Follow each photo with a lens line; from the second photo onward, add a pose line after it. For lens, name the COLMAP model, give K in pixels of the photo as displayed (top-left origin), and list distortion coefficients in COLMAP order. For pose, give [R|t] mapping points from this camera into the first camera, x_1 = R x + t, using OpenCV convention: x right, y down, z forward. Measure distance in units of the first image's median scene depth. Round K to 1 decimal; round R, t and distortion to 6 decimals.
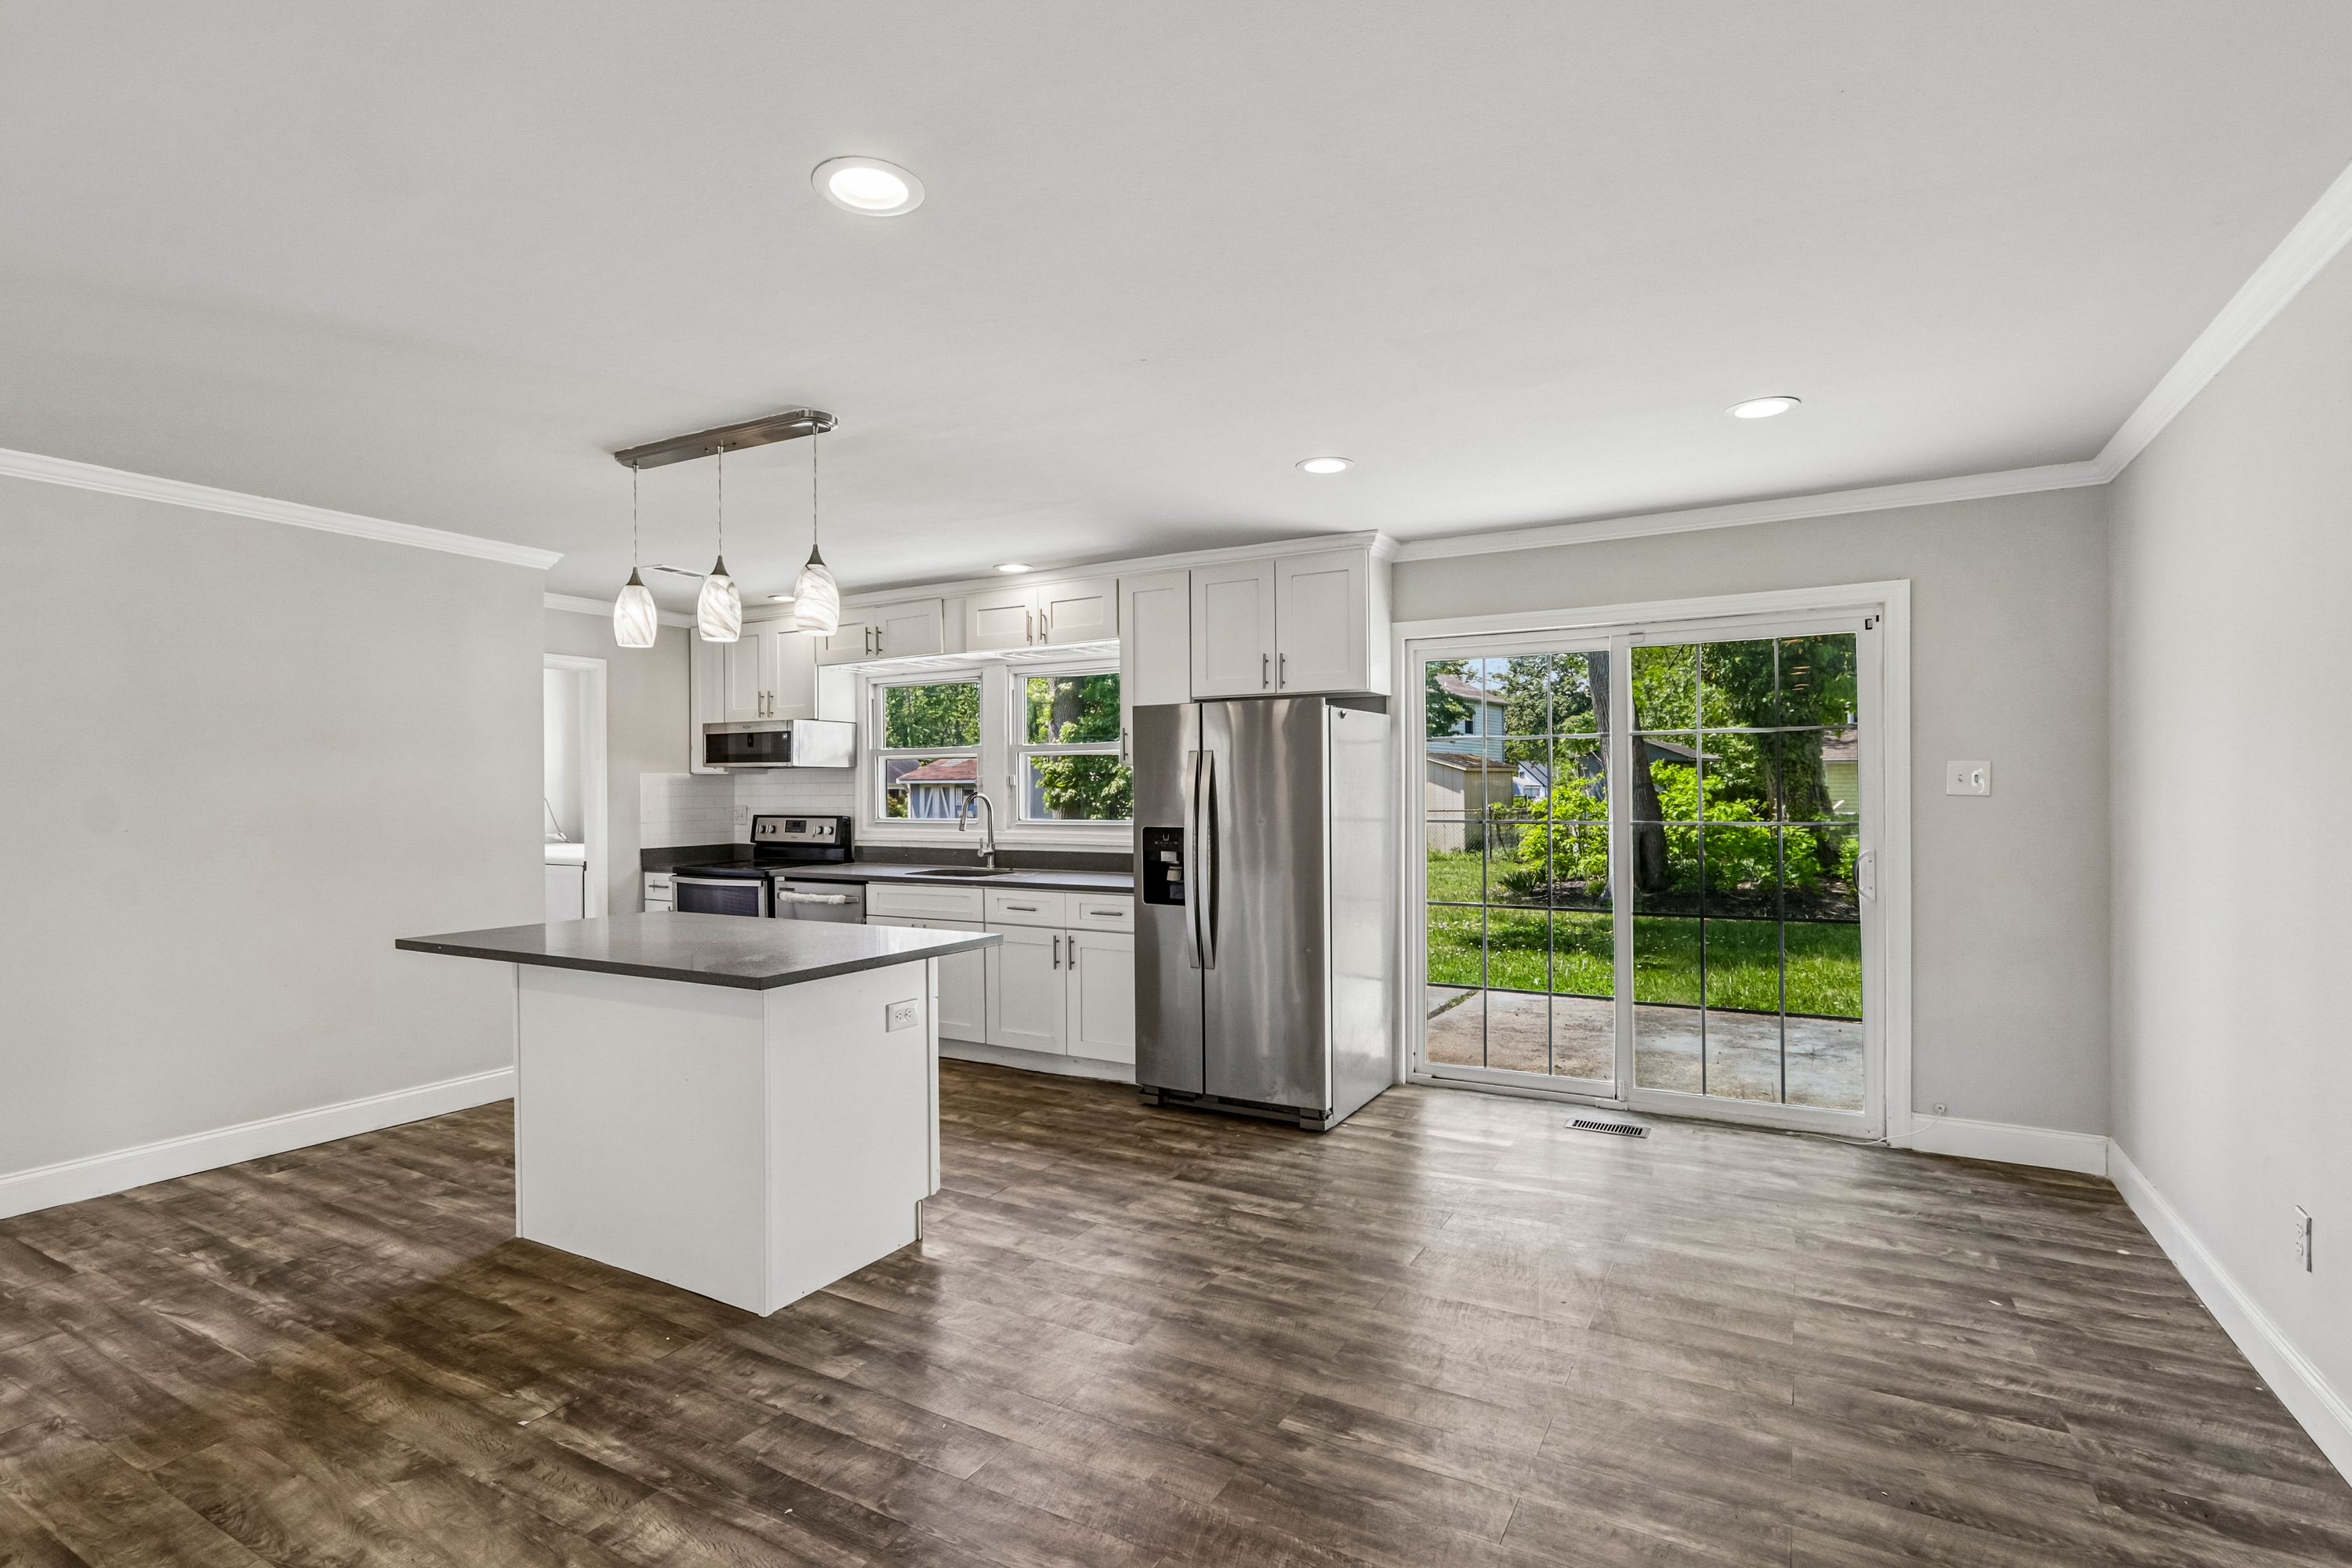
lens RADIAL K [[1085.8, 0, 1237.4], [0, 1085.8, 796.0], [0, 0, 1]] dist [-0.003937, -0.000270]
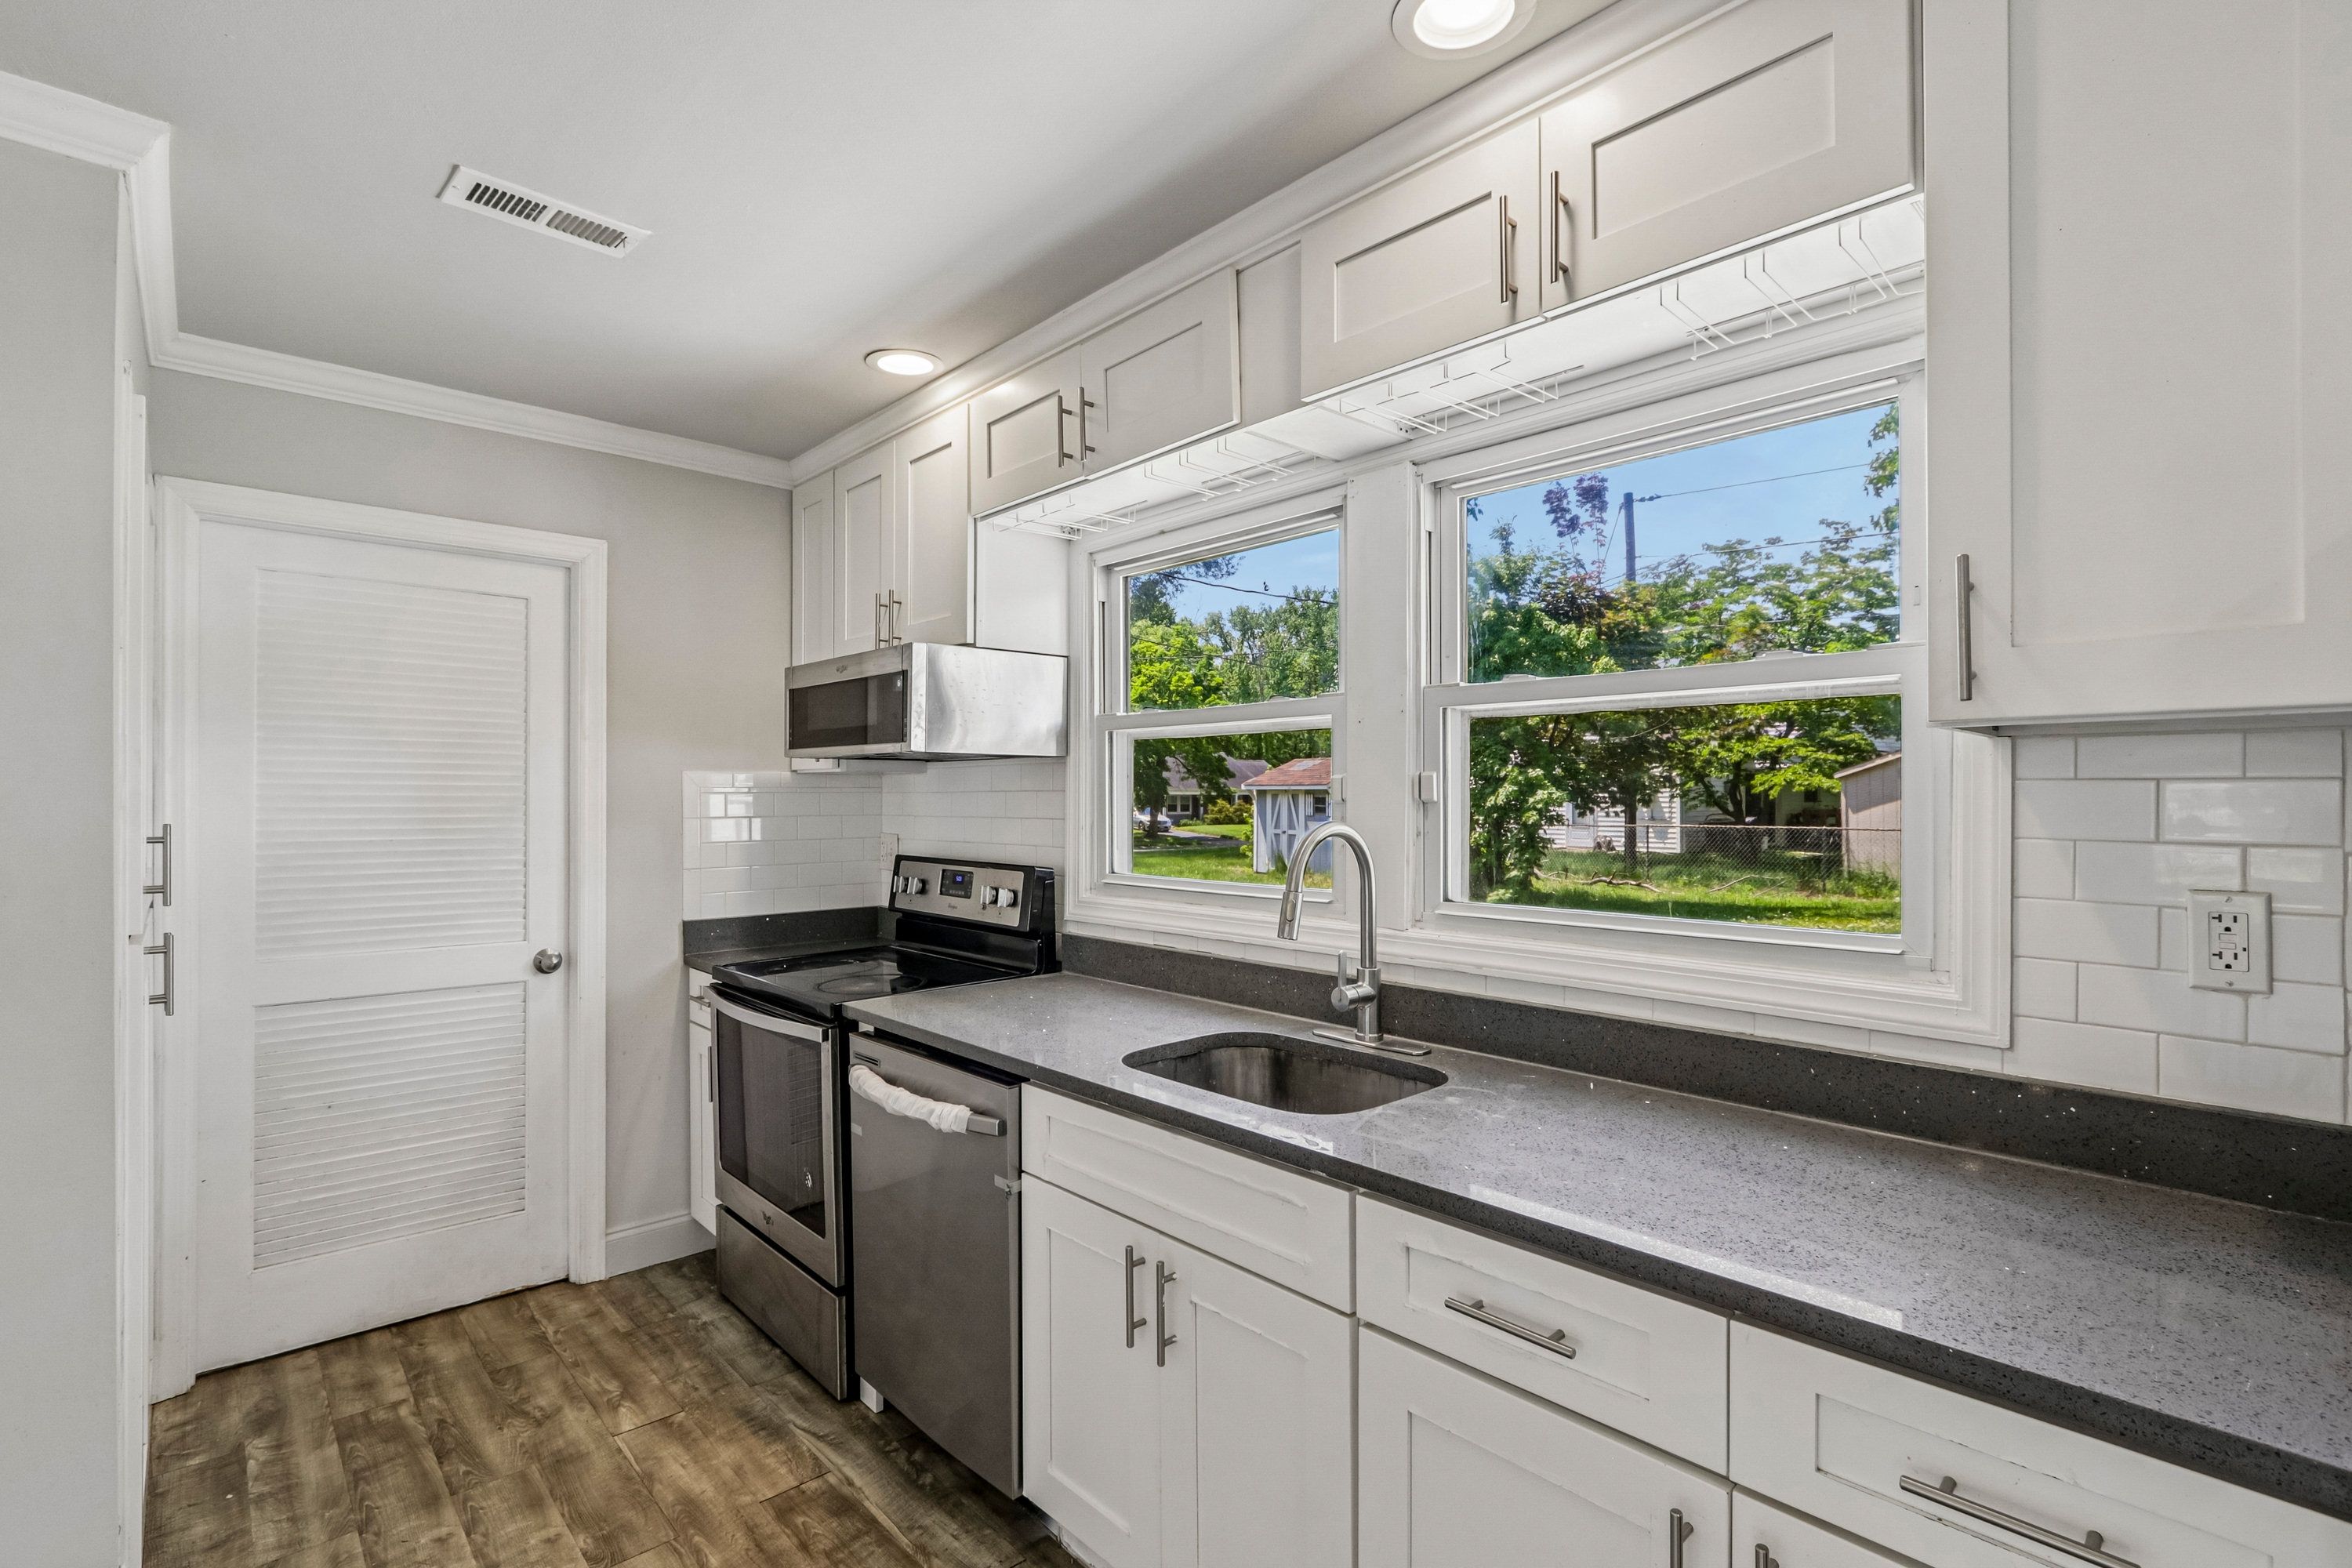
lens RADIAL K [[1057.7, 0, 1253.2], [0, 1057.7, 797.8], [0, 0, 1]] dist [-0.003543, -0.000108]
pose [[0.952992, 0.005444, -0.302947, -0.180227], [-0.006384, 0.999977, -0.002115, -0.011415], [0.302929, 0.003950, 0.953005, 0.748312]]
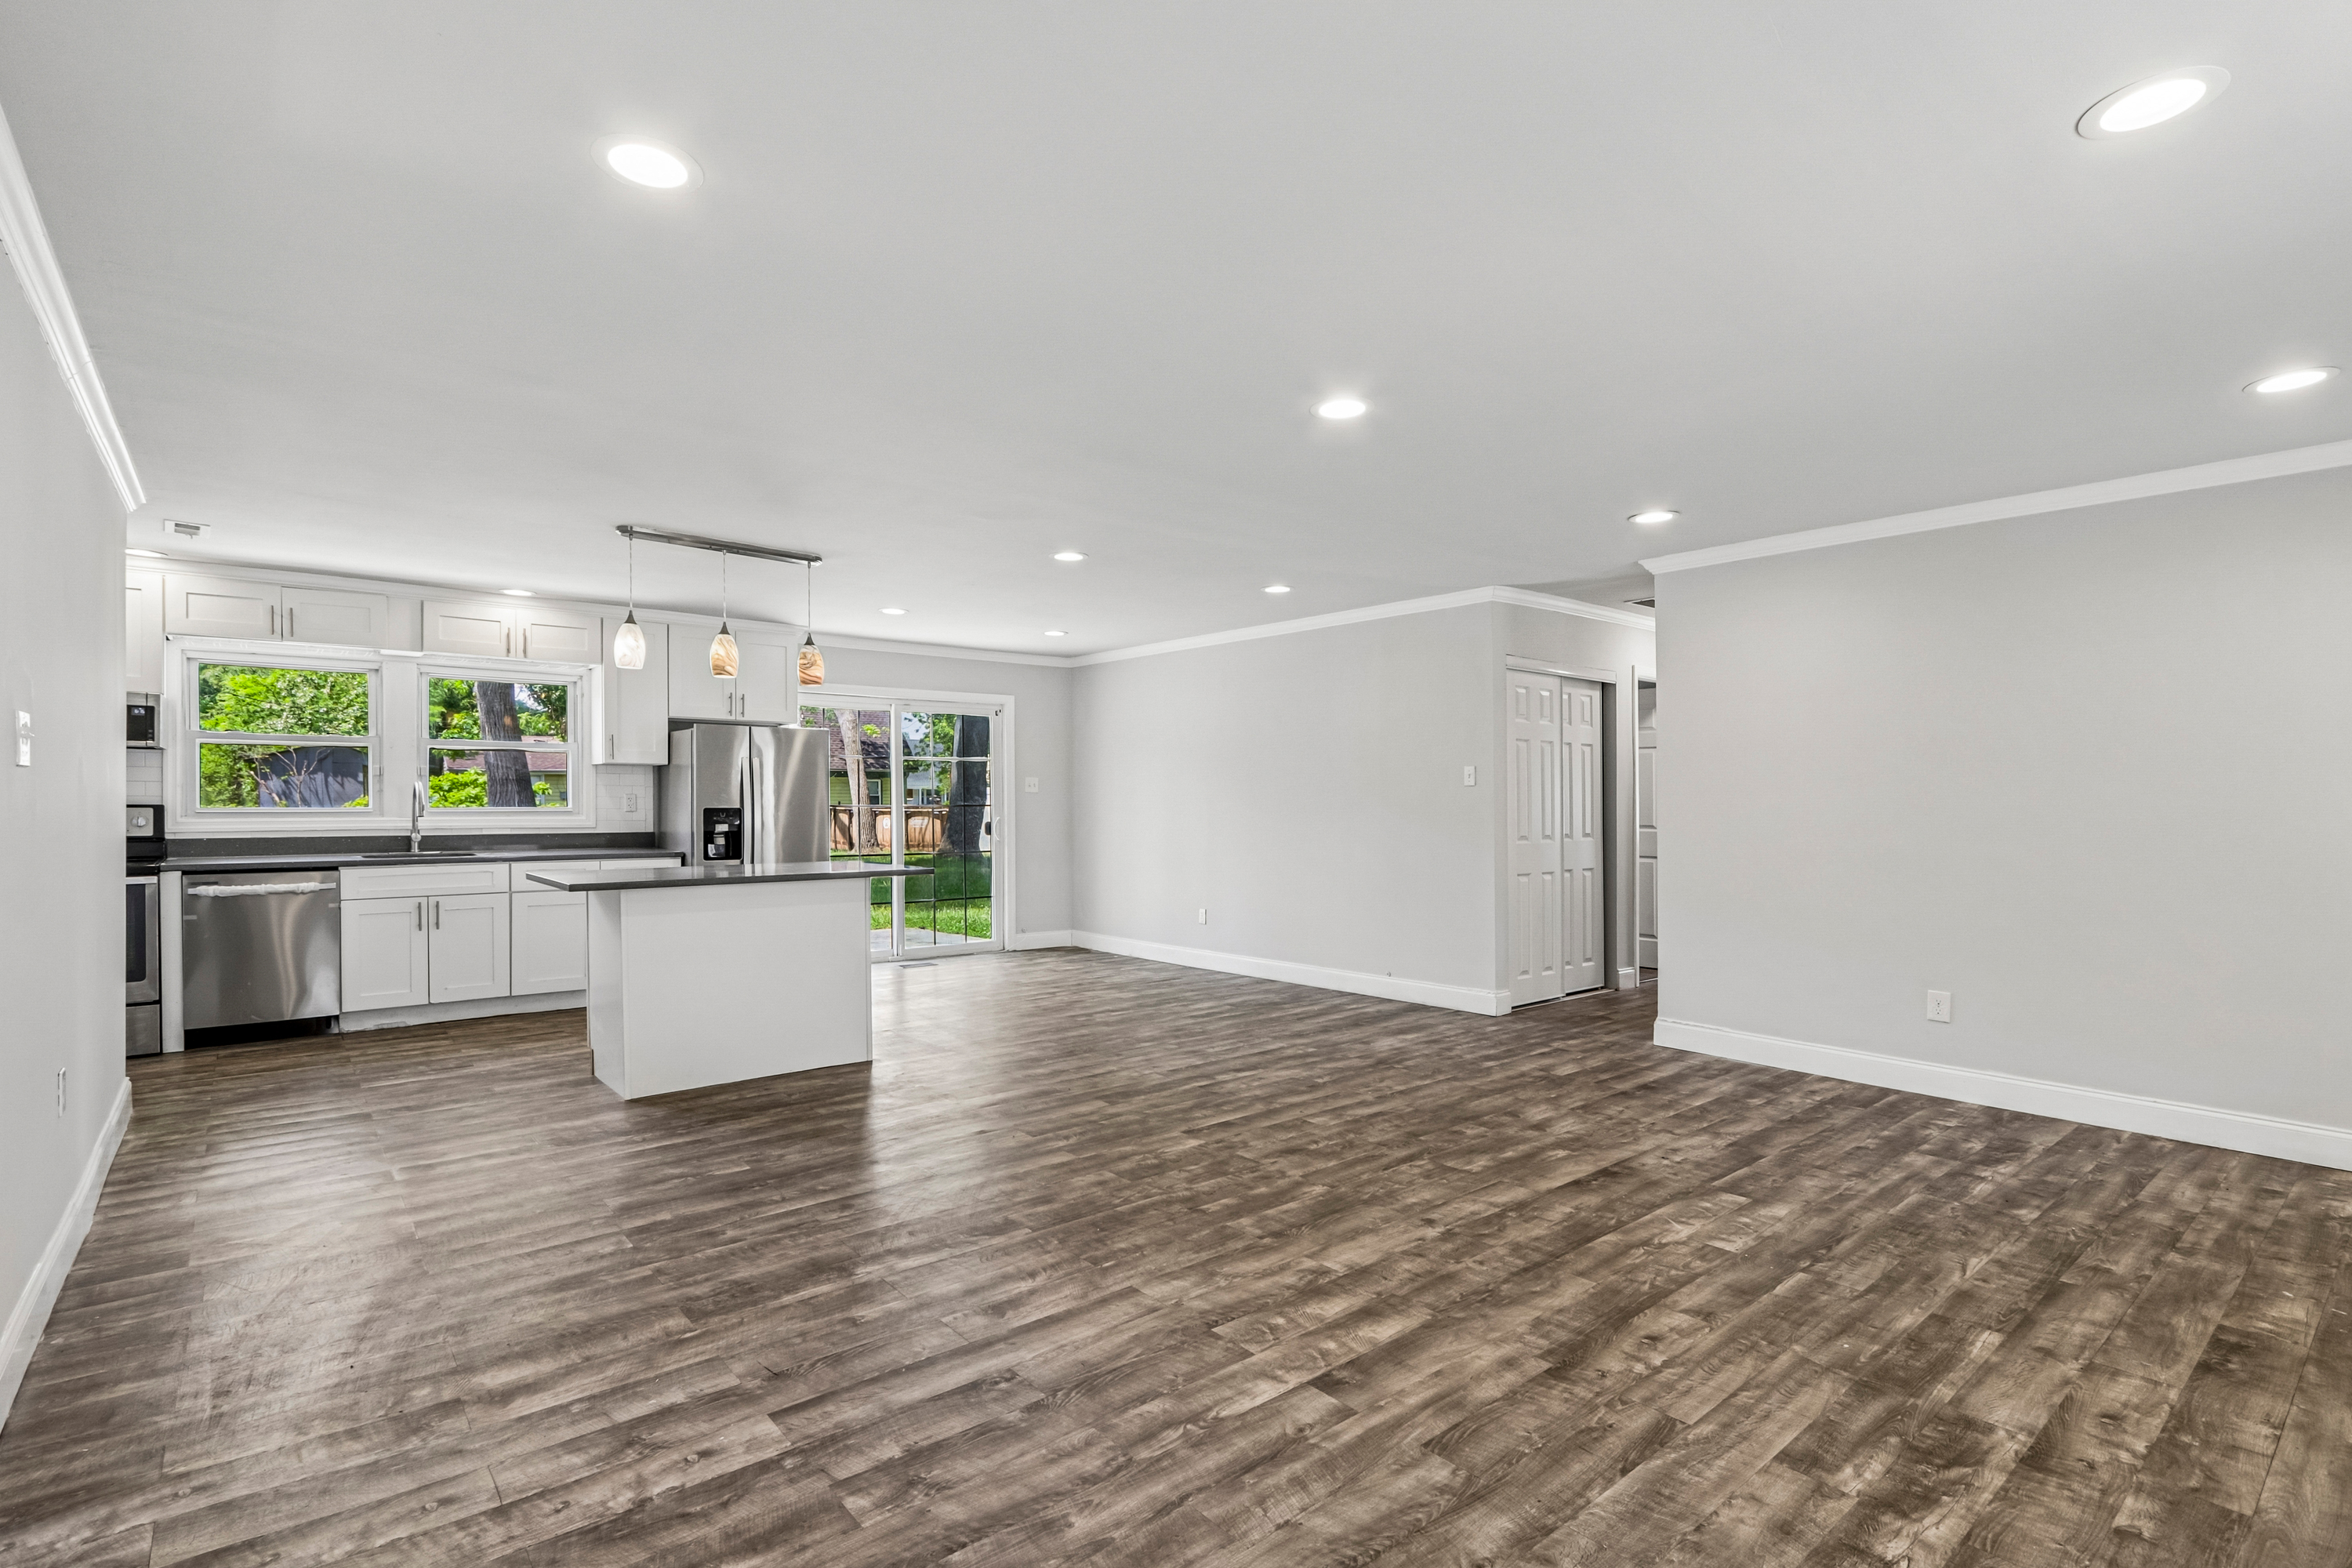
lens RADIAL K [[1071.0, 0, 1148.6], [0, 1071.0, 803.8], [0, 0, 1]] dist [-0.002696, 0.000578]
pose [[0.382429, 0.005028, 0.923971, -1.040916], [-0.001591, 0.999987, -0.004783, 0.025656], [-0.923984, 0.000359, 0.382432, -0.075206]]
